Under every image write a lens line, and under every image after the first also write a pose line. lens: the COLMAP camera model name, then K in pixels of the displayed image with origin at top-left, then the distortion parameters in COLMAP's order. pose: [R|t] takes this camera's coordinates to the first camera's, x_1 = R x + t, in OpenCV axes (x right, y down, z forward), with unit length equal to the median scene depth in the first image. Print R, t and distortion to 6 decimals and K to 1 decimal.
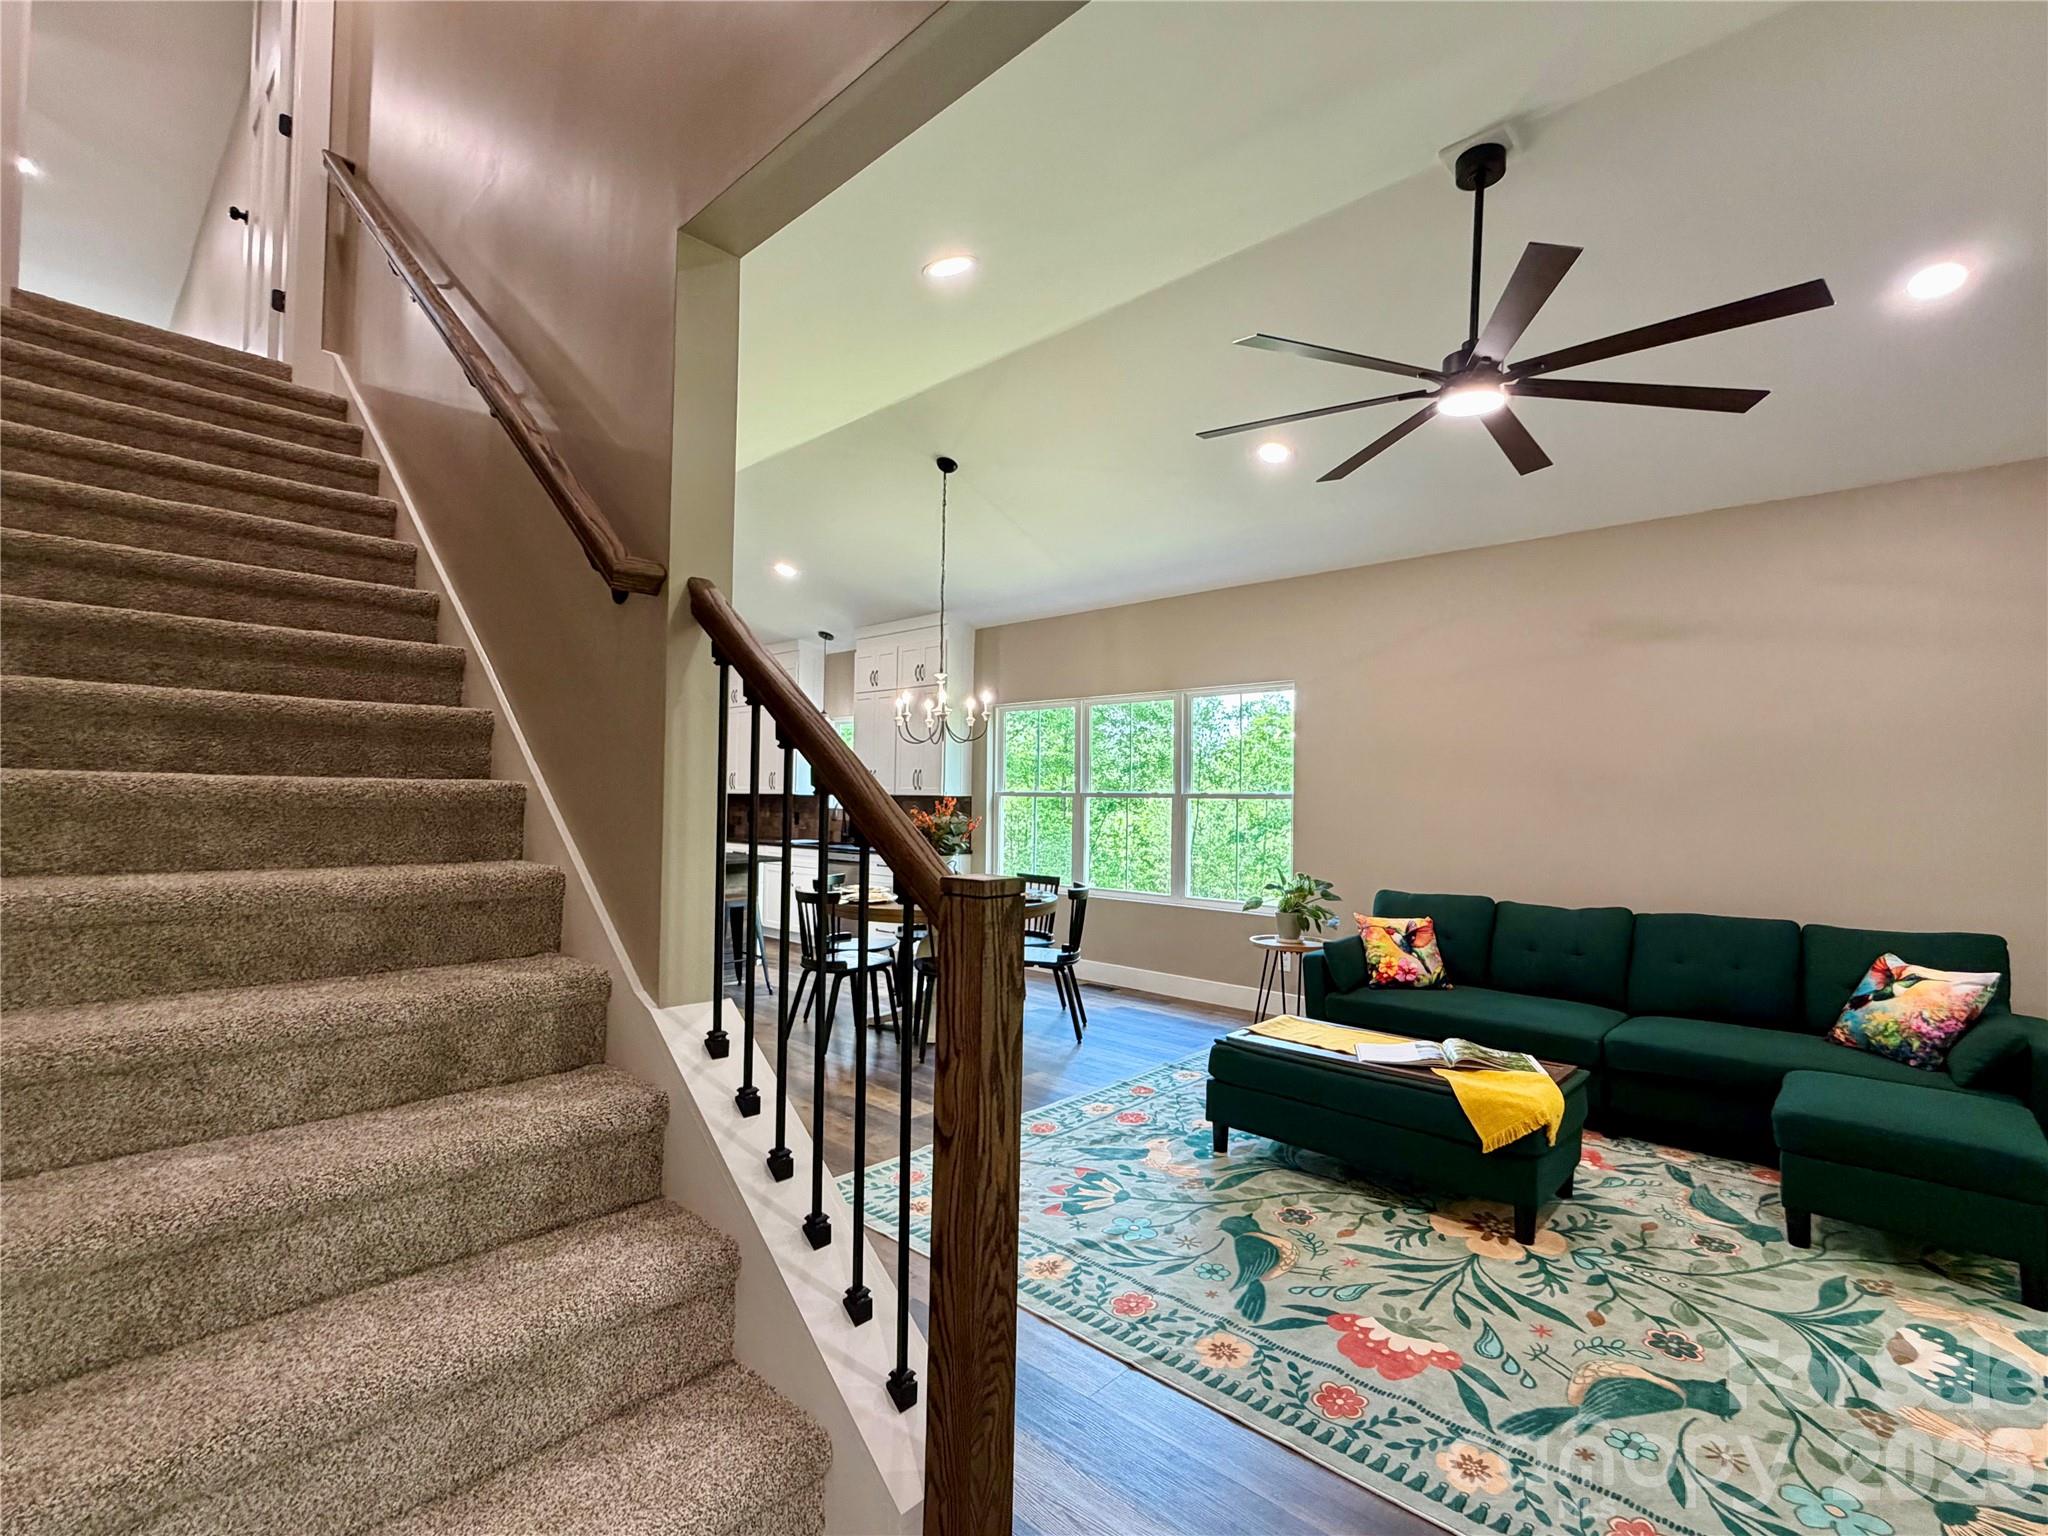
lens RADIAL K [[933.8, 0, 1024.0], [0, 933.8, 768.0], [0, 0, 1]] dist [0.000902, -0.000647]
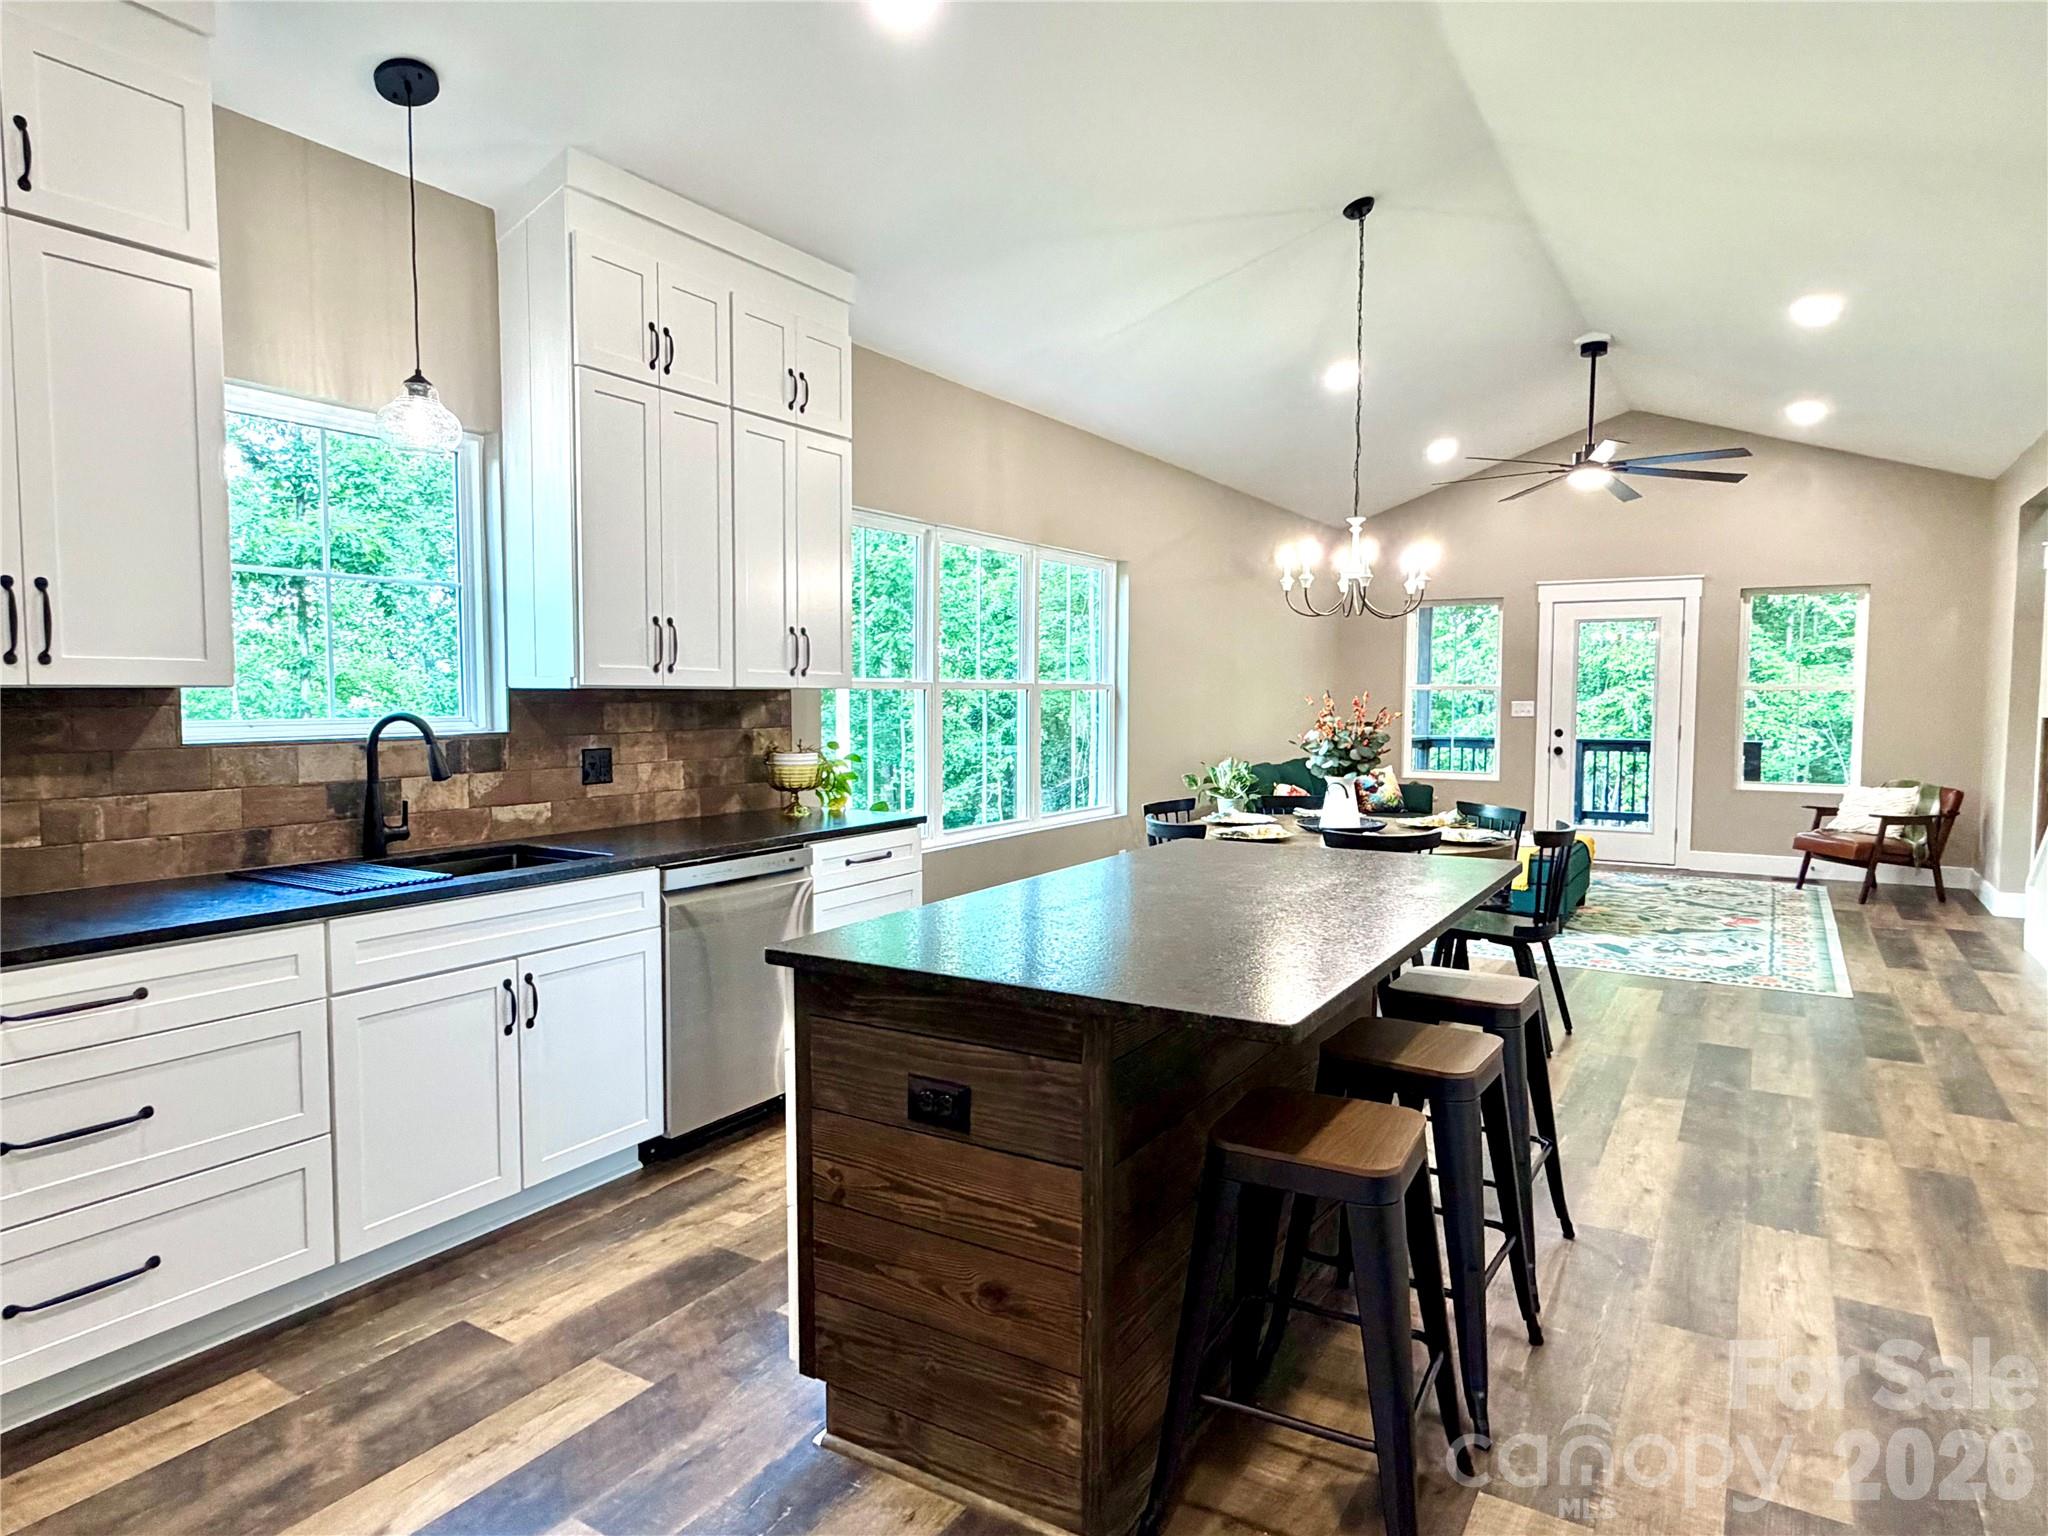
lens RADIAL K [[1247.4, 0, 1023.4], [0, 1247.4, 762.2], [0, 0, 1]] dist [0.008265, 0.000931]
pose [[-0.207407, -0.071141, 0.975665, -1.689243], [-0.038339, 0.997177, 0.064559, 0.053814], [-0.977503, -0.024016, -0.209549, 2.507784]]
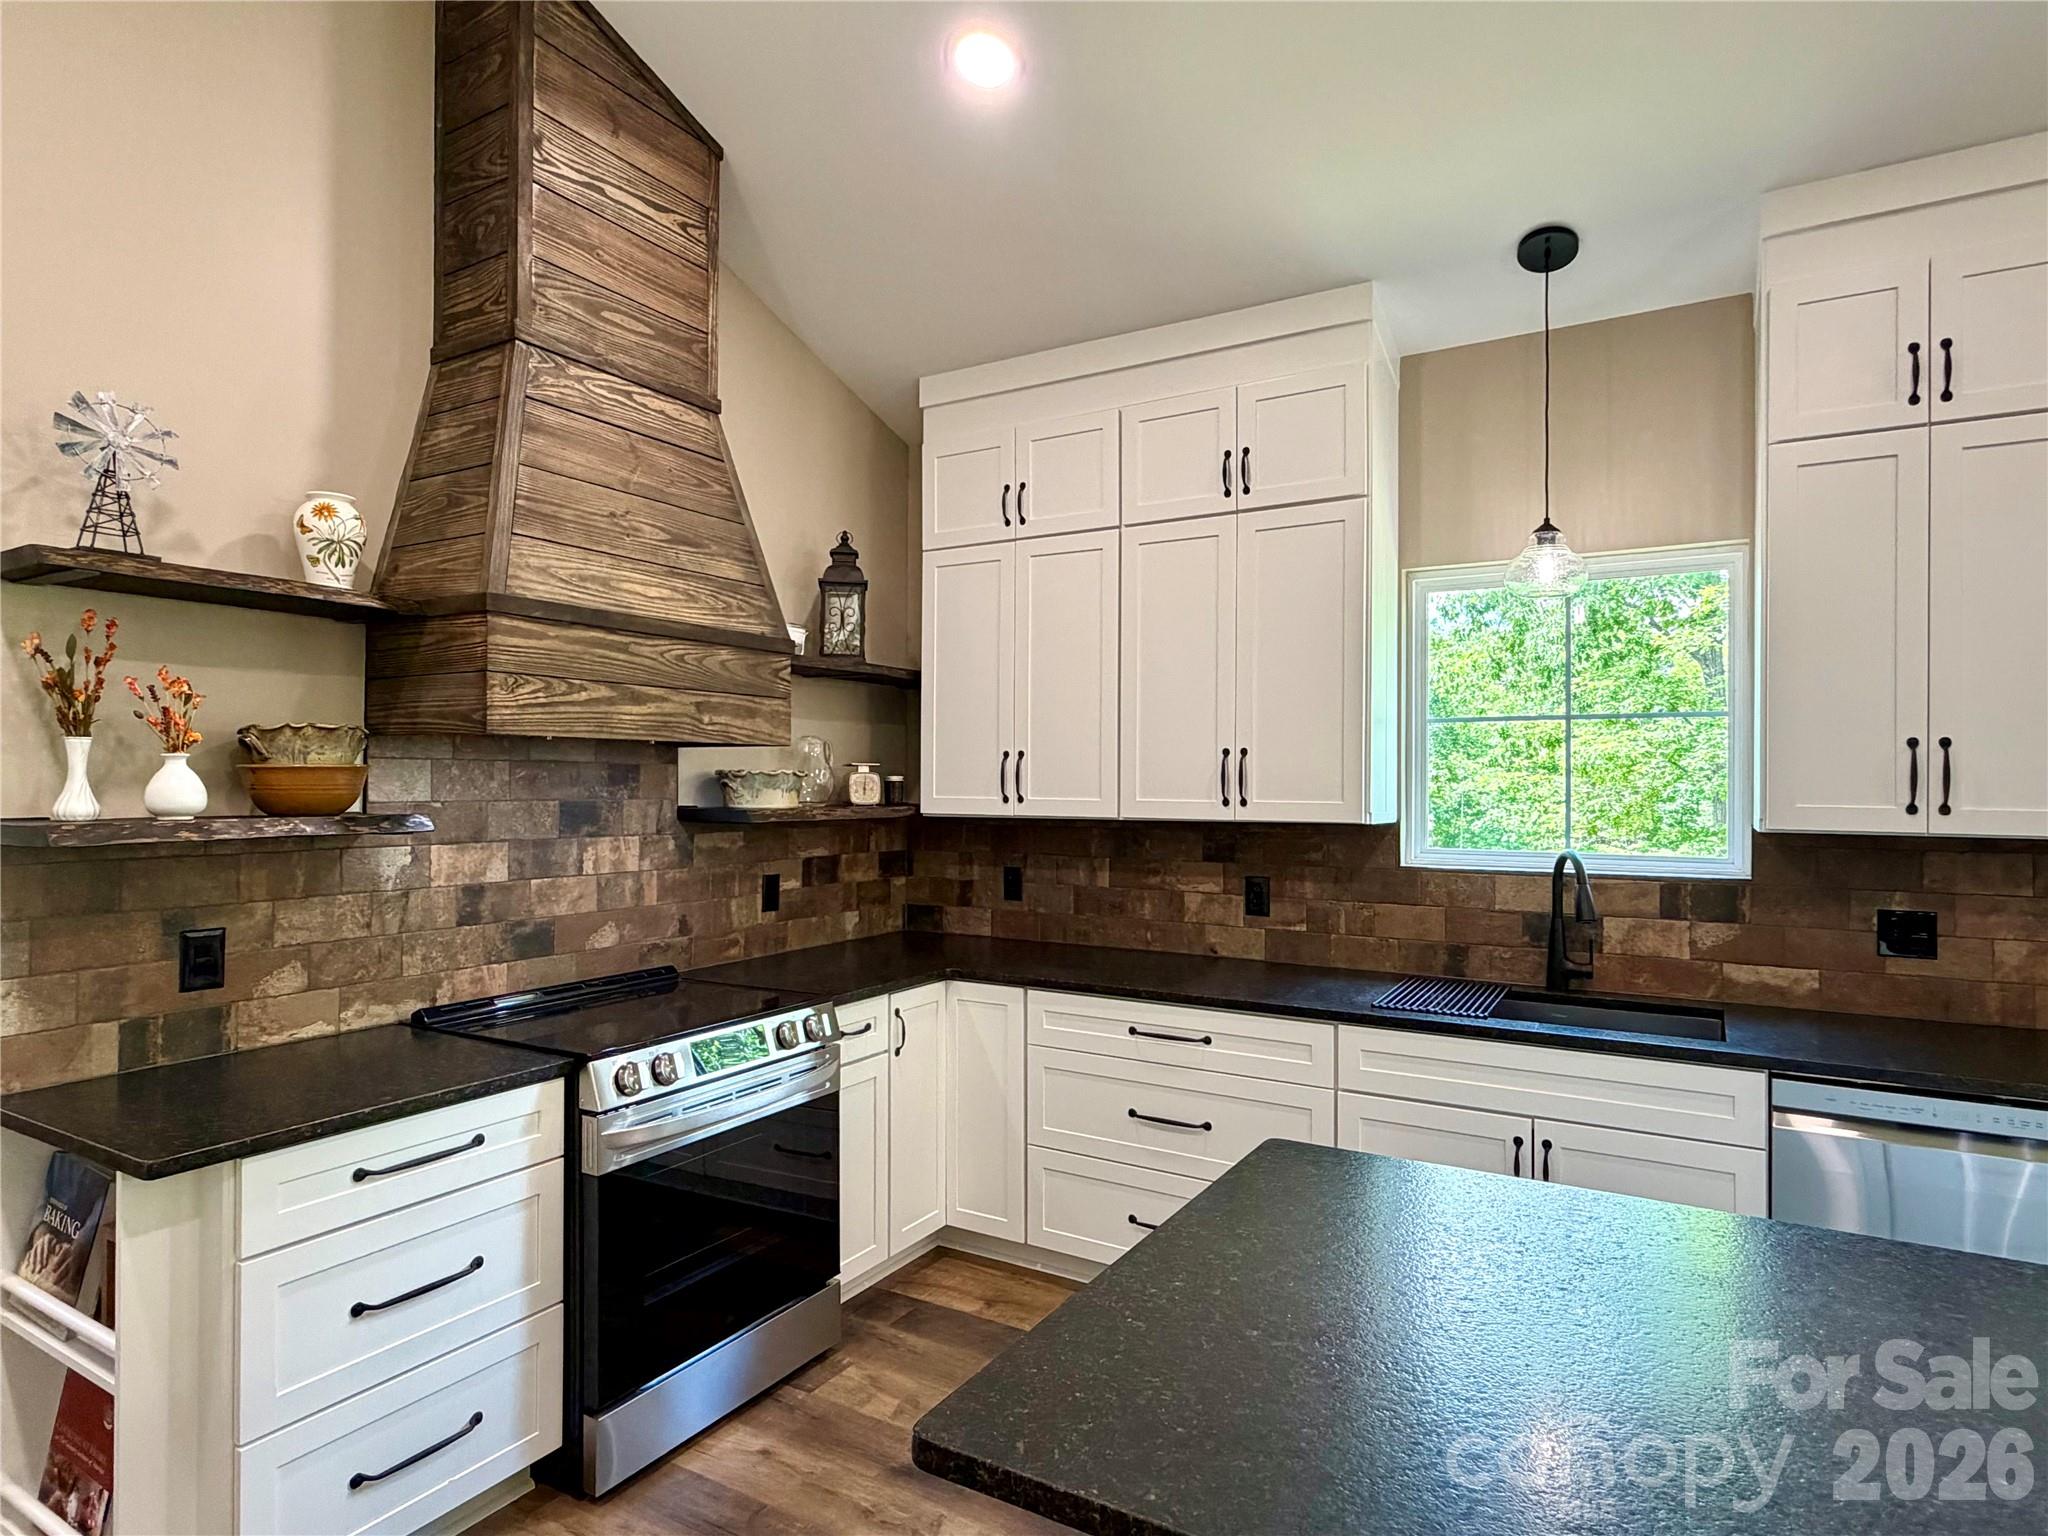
lens RADIAL K [[1137.1, 0, 1024.0], [0, 1137.1, 768.0], [0, 0, 1]] dist [-0.000850, -0.000266]
pose [[0.976690, -0.007424, 0.214524, -1.216976], [0.002305, 0.999707, 0.024102, 0.006096], [-0.214640, -0.023046, 0.976421, 1.964043]]
